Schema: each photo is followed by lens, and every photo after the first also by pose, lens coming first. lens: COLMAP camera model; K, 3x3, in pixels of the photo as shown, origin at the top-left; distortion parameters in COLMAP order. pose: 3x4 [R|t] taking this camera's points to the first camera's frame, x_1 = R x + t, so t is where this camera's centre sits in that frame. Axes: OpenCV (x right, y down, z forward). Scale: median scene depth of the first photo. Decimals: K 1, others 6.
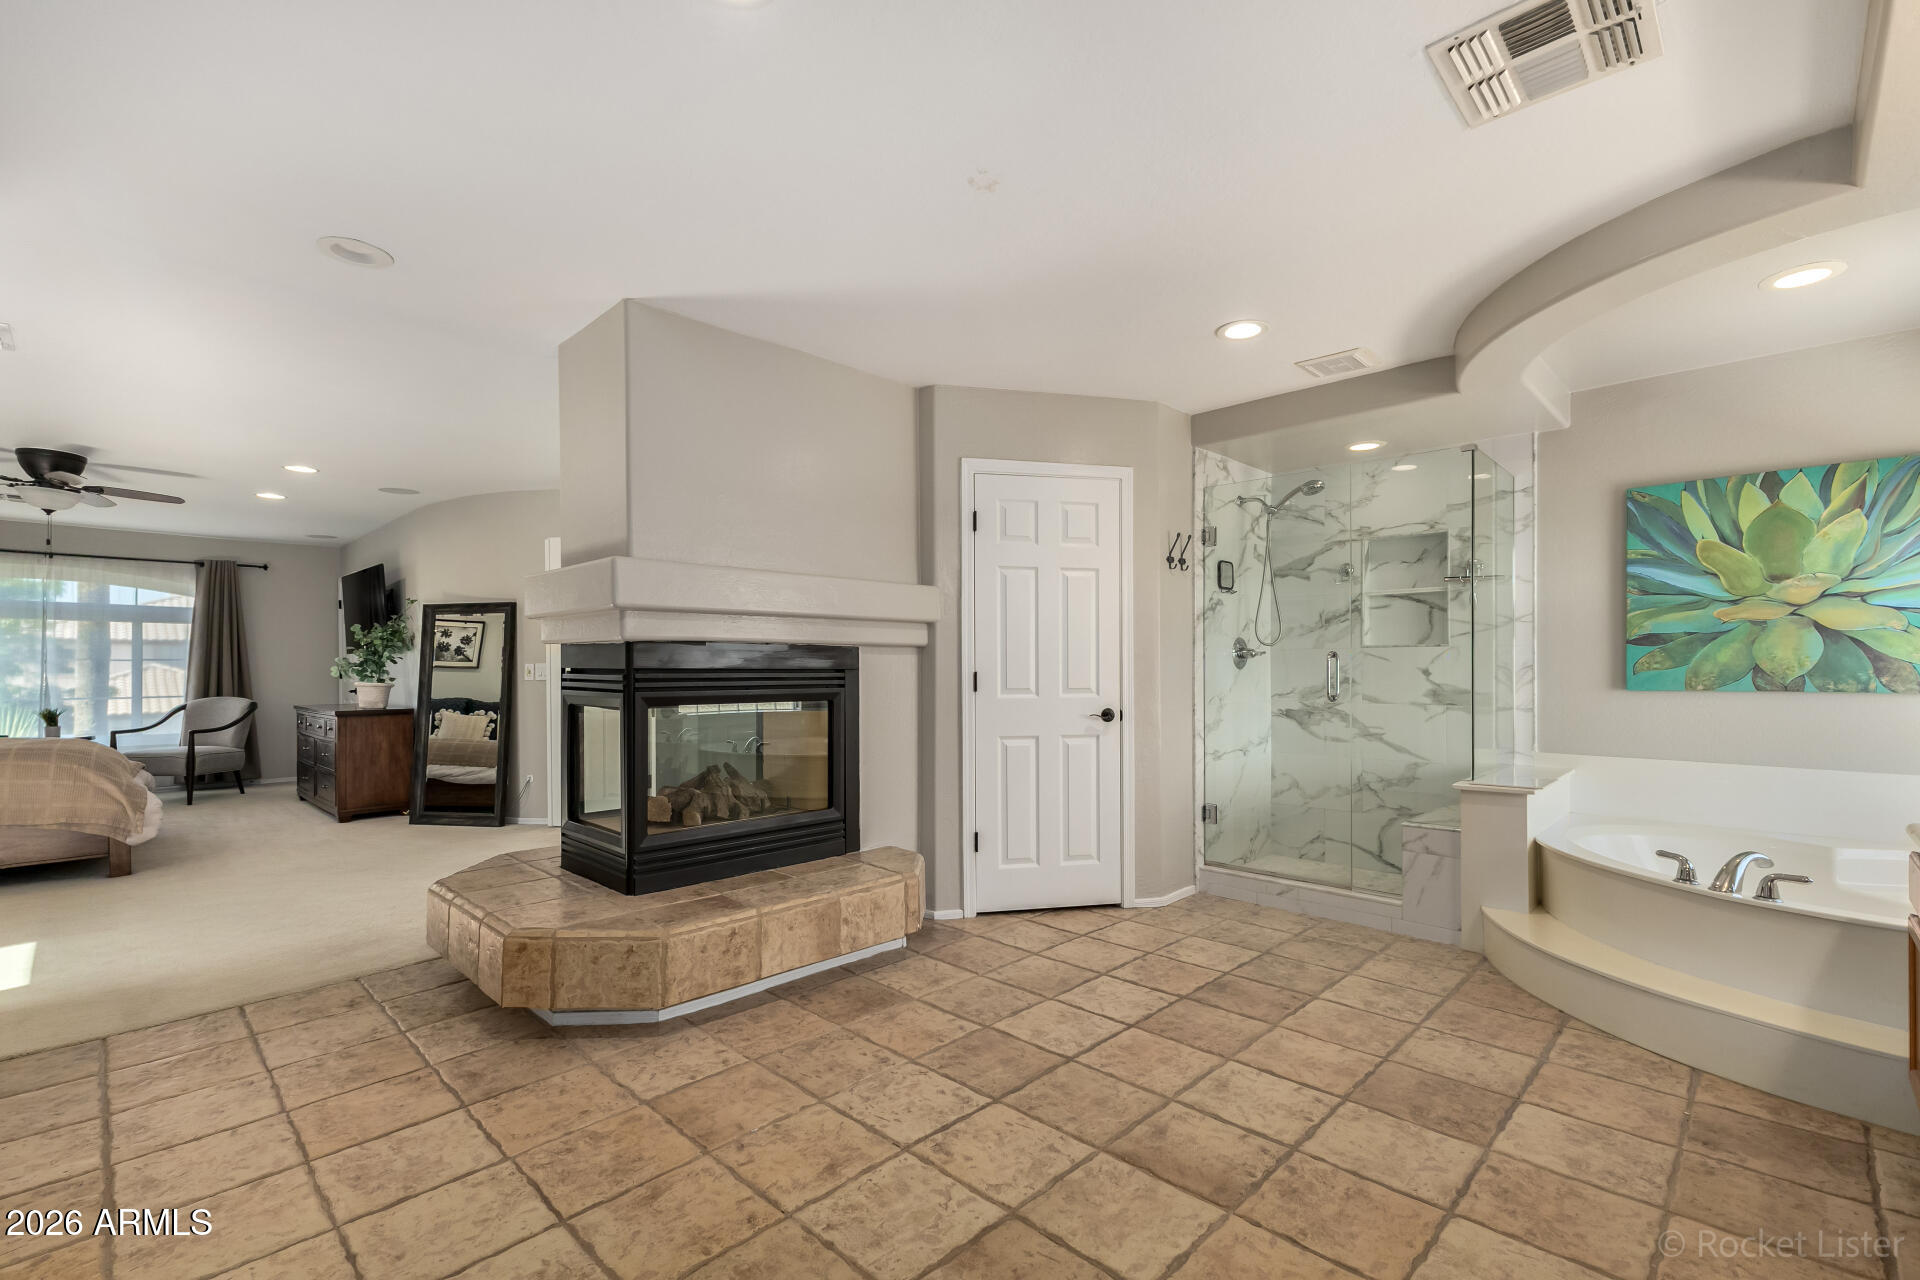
lens RADIAL K [[839.1, 0, 967.9], [0, 839.1, 665.3], [0, 0, 1]] dist [0.001340, -0.000209]
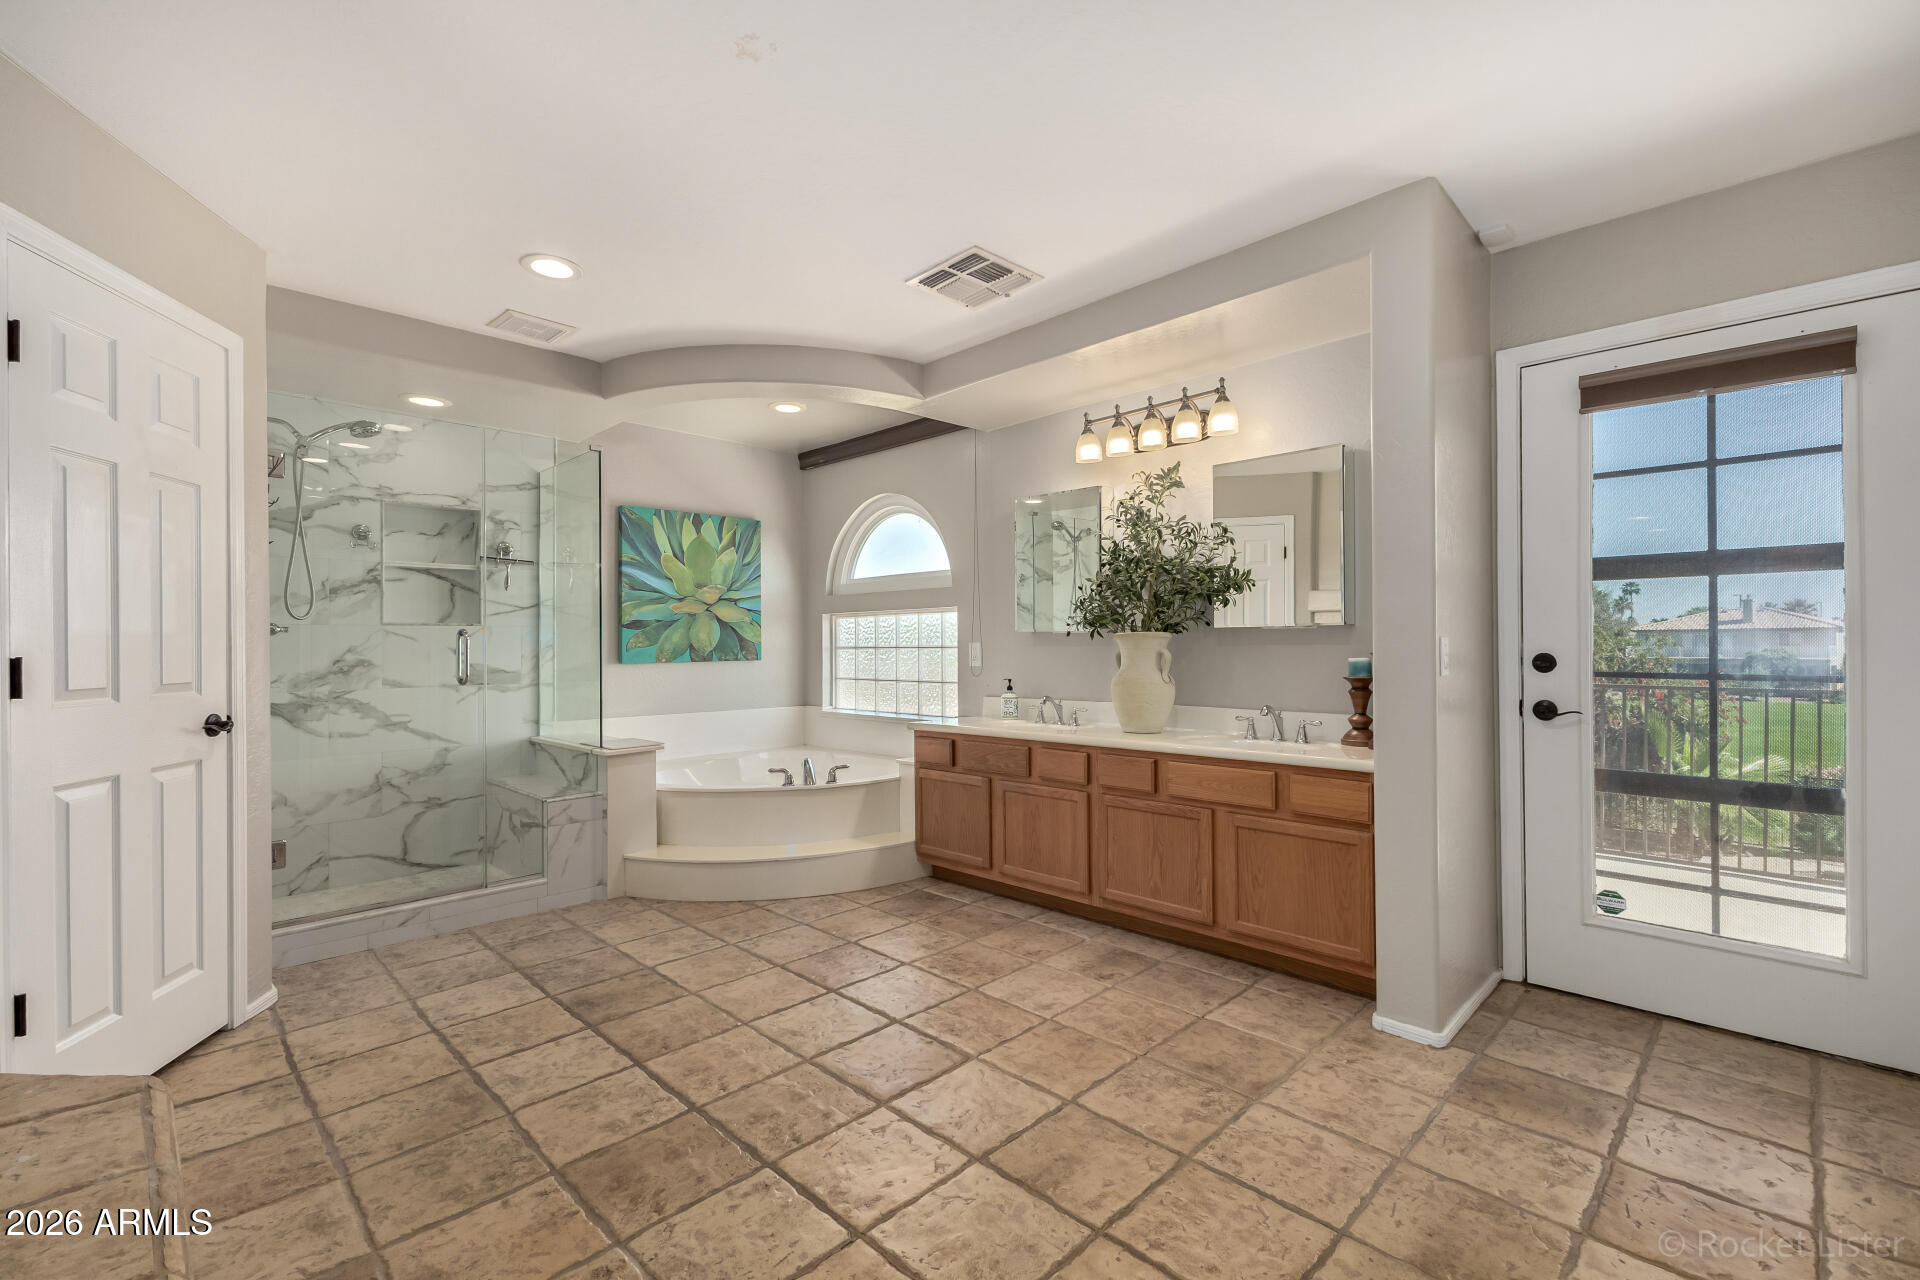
lens RADIAL K [[838.7, 0, 960.0], [0, 838.7, 640.0], [0, 0, 1]] dist [0.002509, -0.000135]
pose [[0.013832, 0.005604, 0.999889, -0.500271], [0.005292, 0.999970, -0.005678, 0.003371], [-0.999890, 0.005370, 0.013802, 0.500390]]
